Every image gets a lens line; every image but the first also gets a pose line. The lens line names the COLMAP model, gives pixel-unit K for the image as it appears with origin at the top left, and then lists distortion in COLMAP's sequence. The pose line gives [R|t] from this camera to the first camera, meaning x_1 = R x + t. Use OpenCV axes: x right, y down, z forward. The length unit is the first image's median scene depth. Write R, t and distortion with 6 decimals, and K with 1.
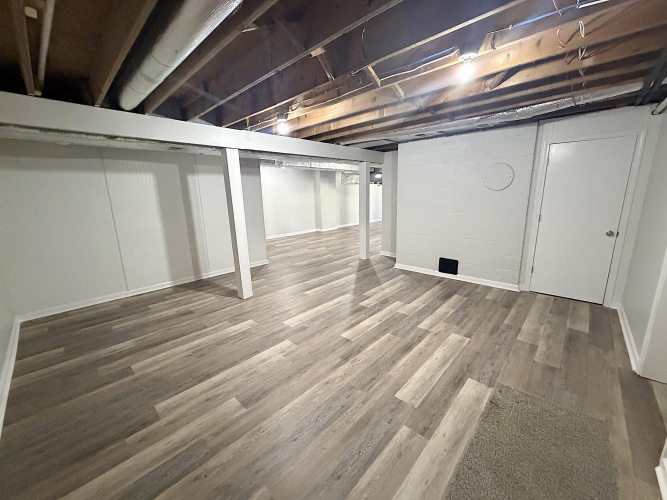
lens RADIAL K [[265.1, 0, 332.2], [0, 265.1, 249.8], [0, 0, 1]] dist [-0.001166, -0.000020]
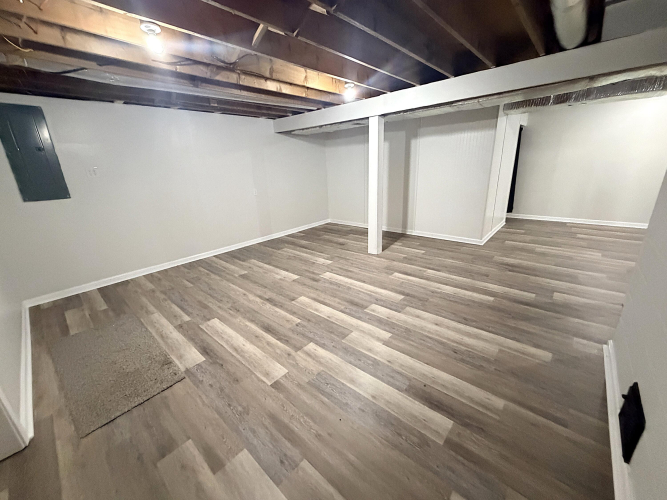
lens RADIAL K [[265.1, 0, 332.2], [0, 265.1, 249.8], [0, 0, 1]] dist [-0.001166, -0.000020]
pose [[0.028399, 0.331510, -0.943024, 0.958129], [-0.169294, 0.931371, 0.322315, -0.222290], [0.985156, 0.150495, 0.082572, 0.948617]]
